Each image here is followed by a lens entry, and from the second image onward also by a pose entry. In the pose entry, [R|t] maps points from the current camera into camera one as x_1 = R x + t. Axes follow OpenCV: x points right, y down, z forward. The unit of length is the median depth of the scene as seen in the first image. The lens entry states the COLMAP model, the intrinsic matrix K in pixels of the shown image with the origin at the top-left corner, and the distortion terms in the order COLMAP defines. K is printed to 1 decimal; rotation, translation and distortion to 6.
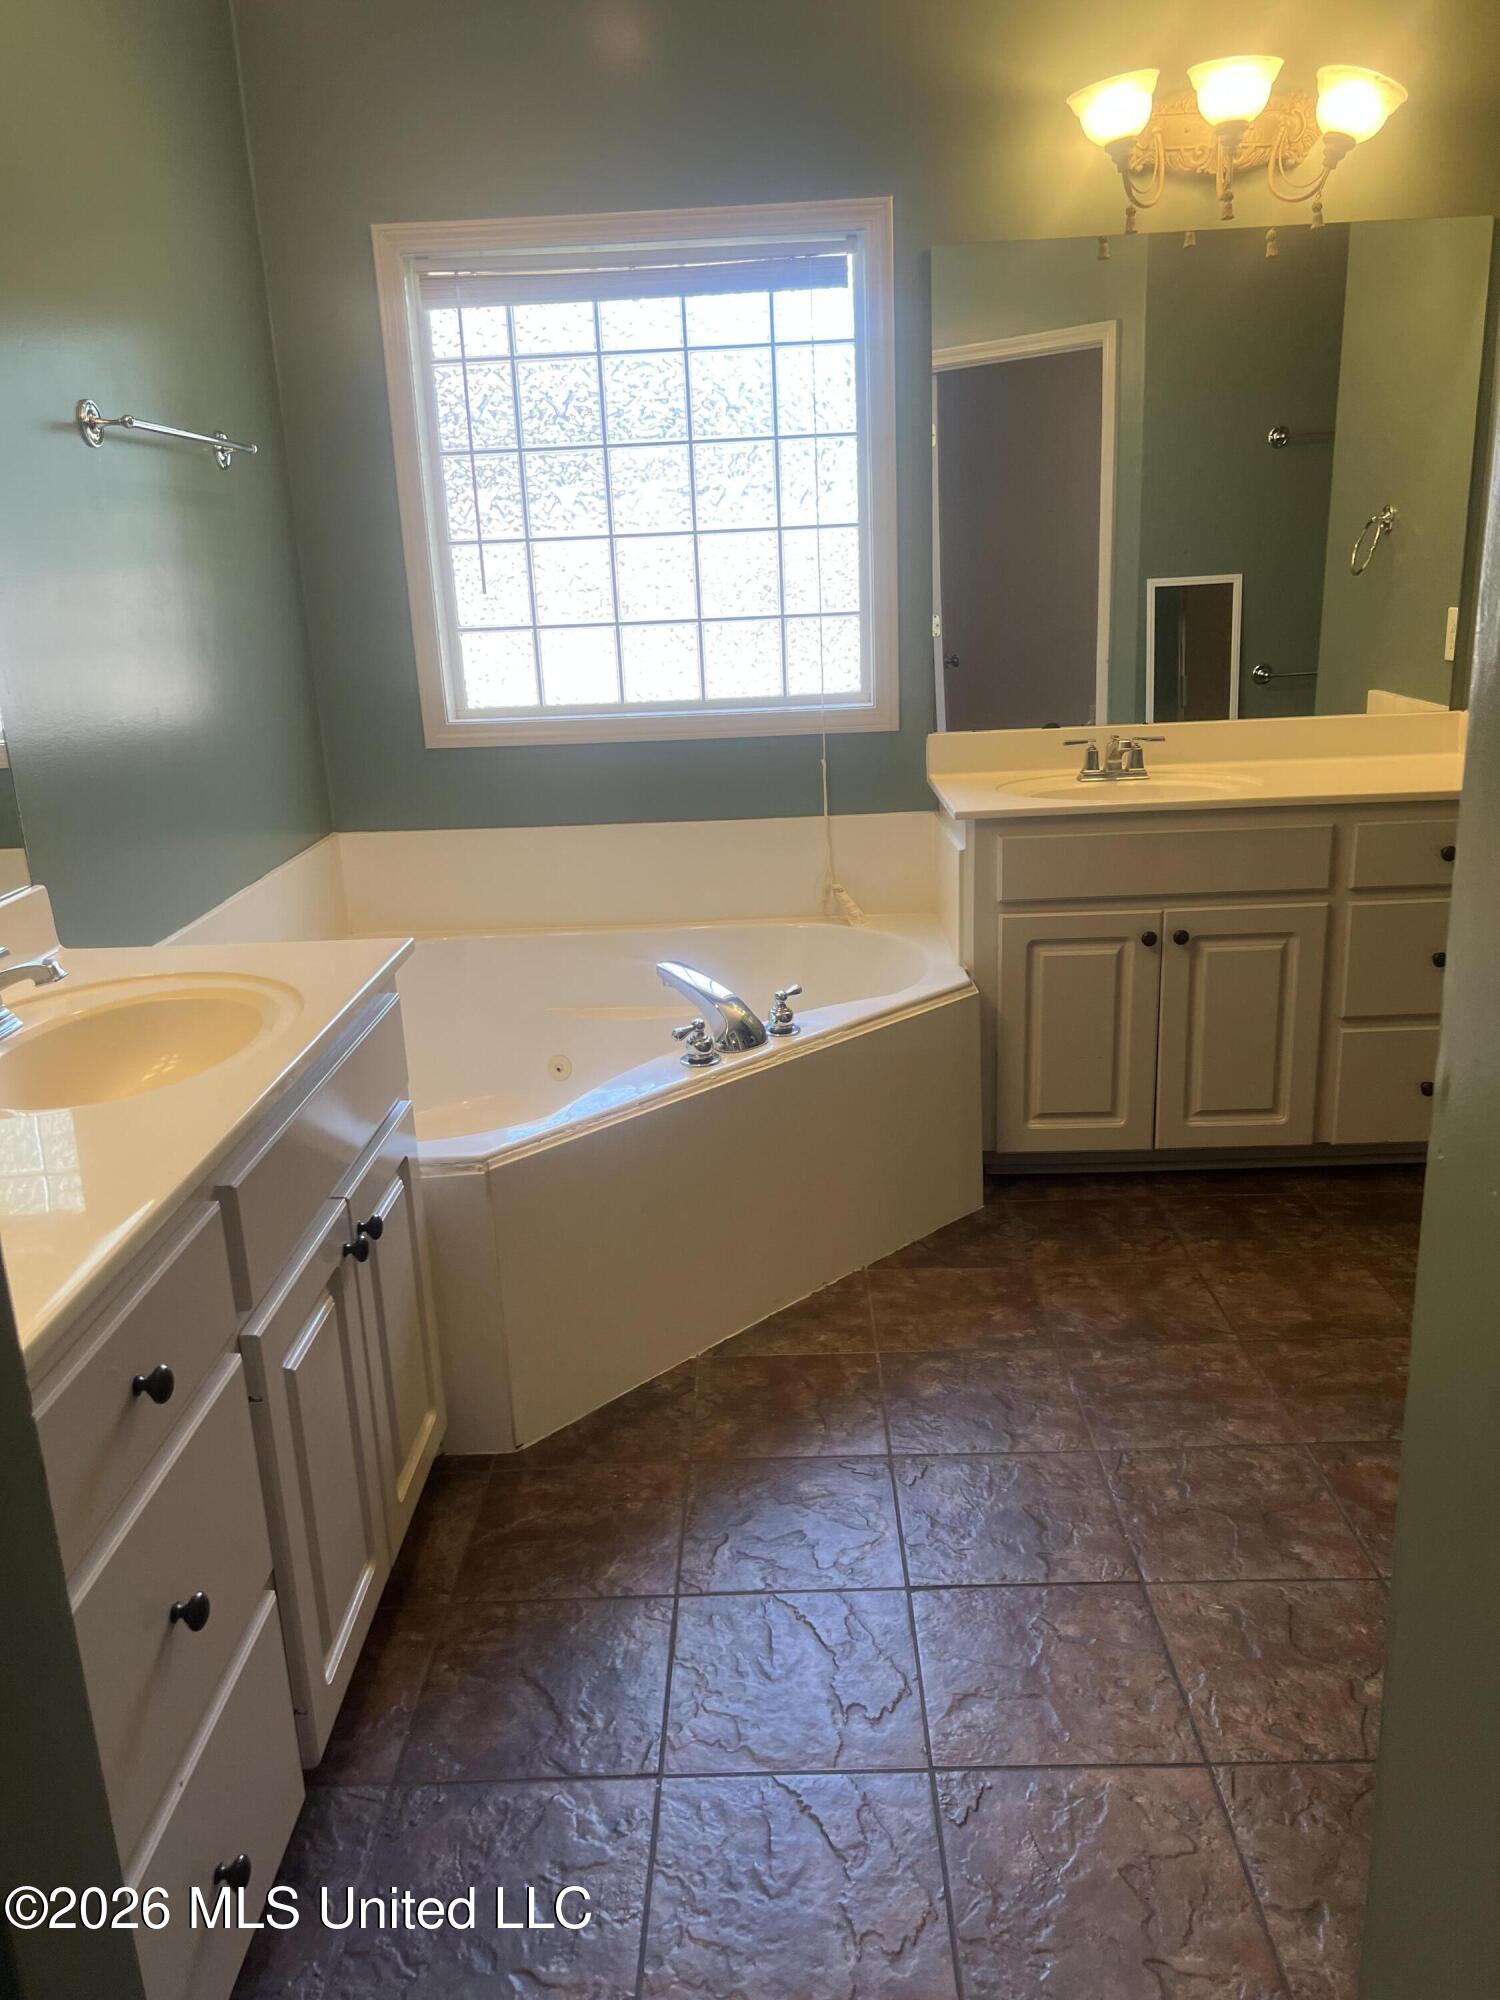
lens RADIAL K [[1499.6, 0, 748.9], [0, 1499.6, 995.2], [0, 0, 1]] dist [0.057957, -0.064956]
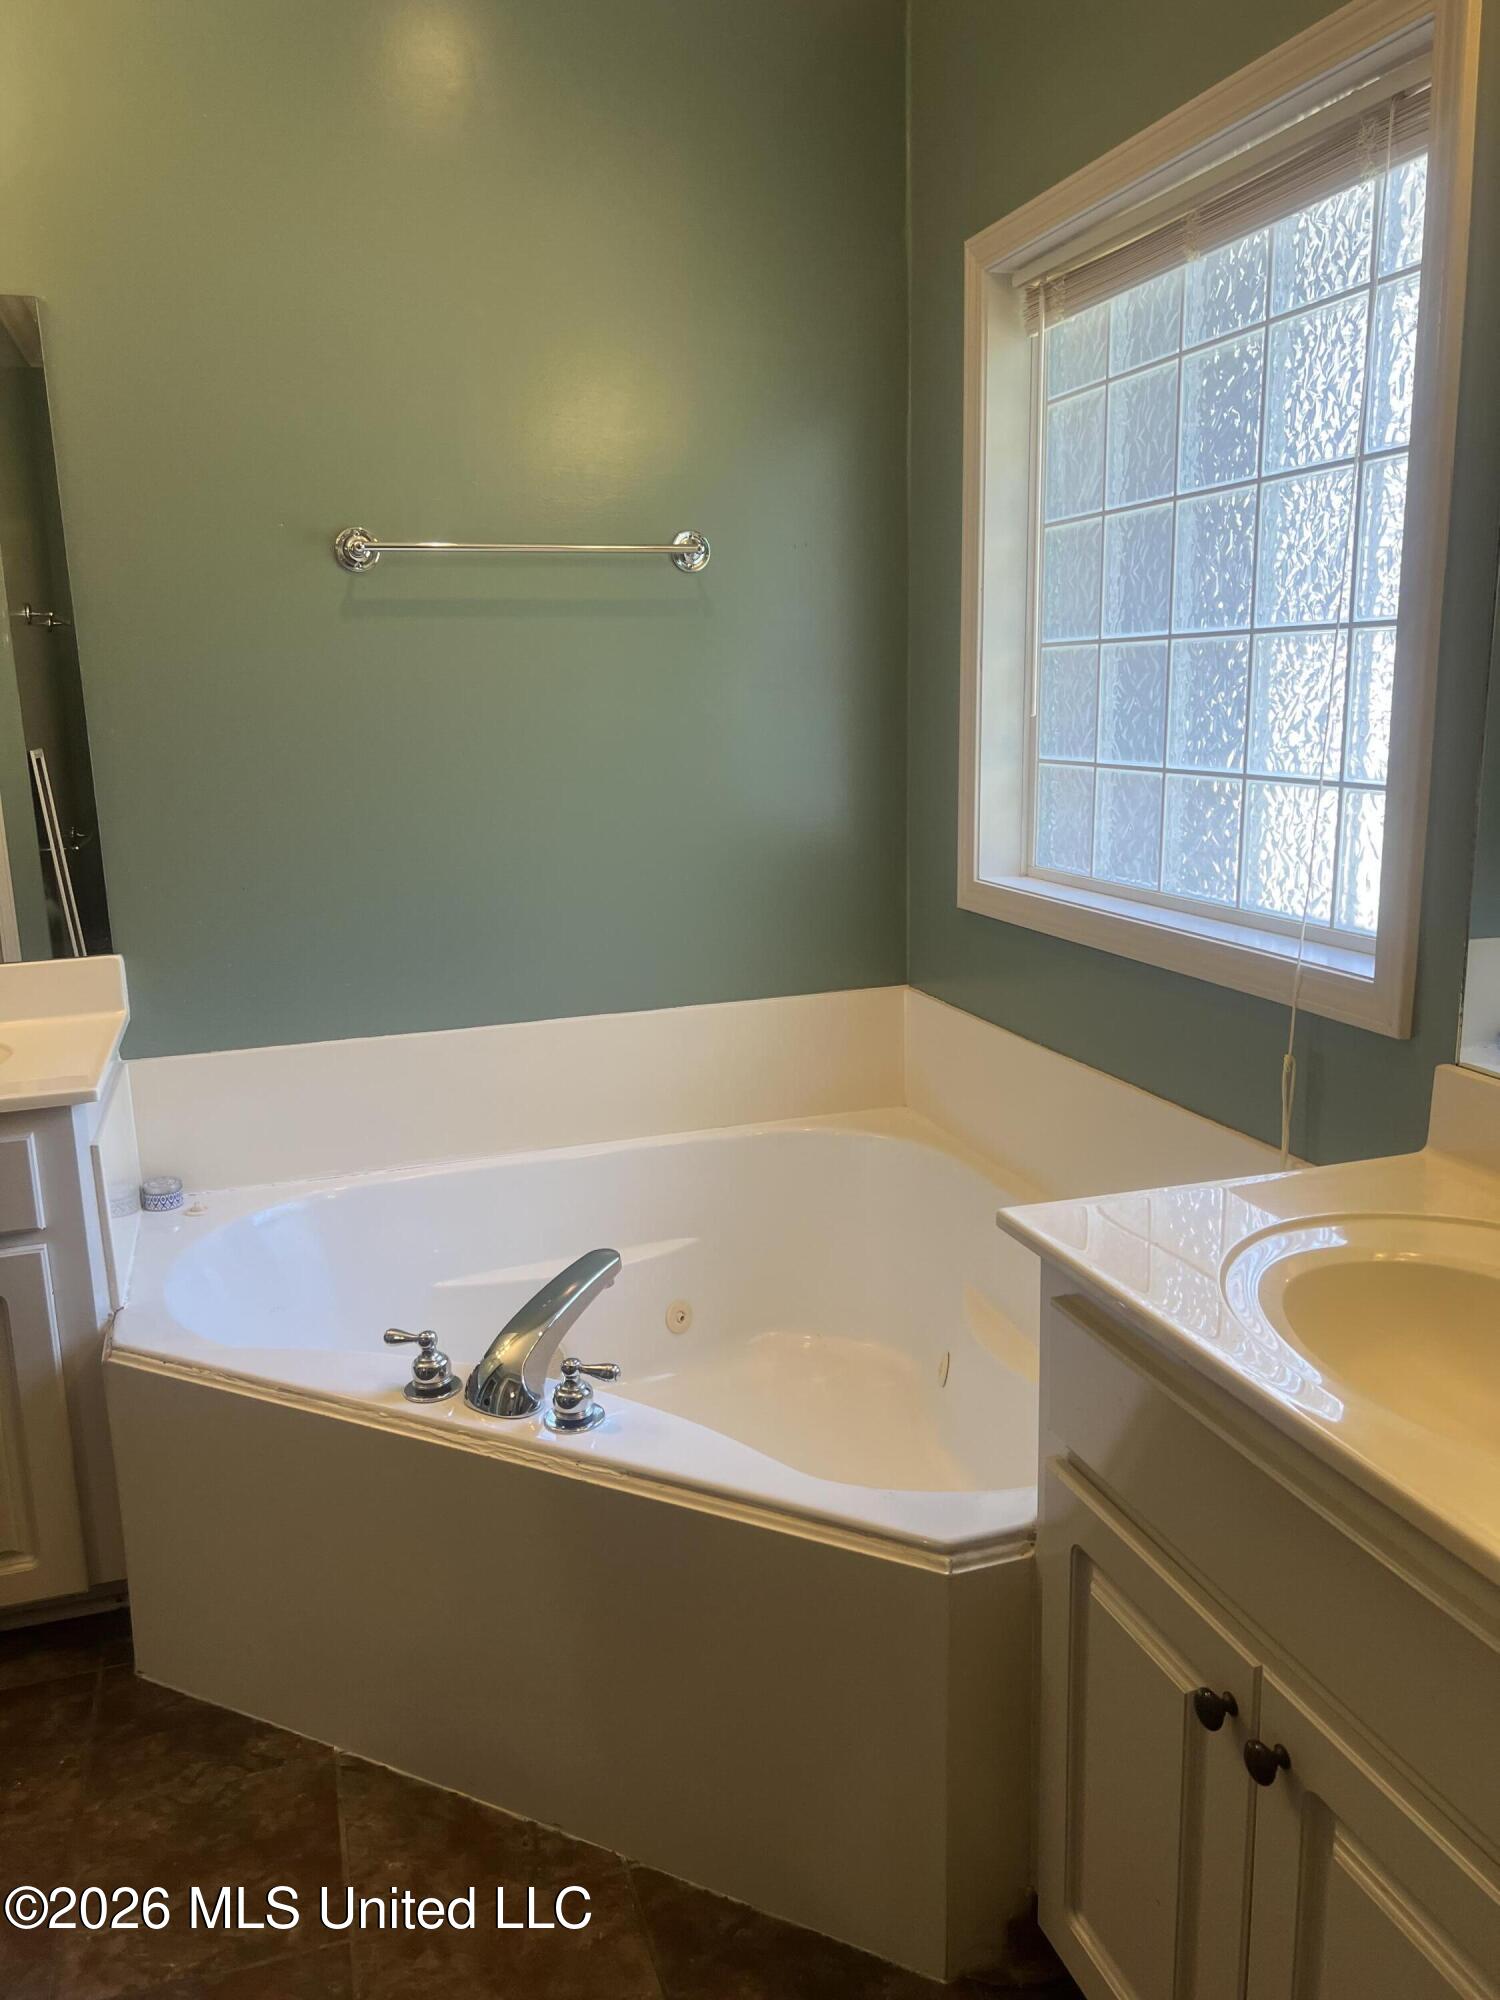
lens RADIAL K [[1499.6, 0, 746.2], [0, 1499.6, 1004.9], [0, 0, 1]] dist [0.057957, -0.064956]
pose [[0.316021, 0.233455, -0.919581, 0.630603], [-0.250294, 0.955431, 0.156541, -0.280522], [0.915141, 0.180695, 0.360369, 0.842077]]
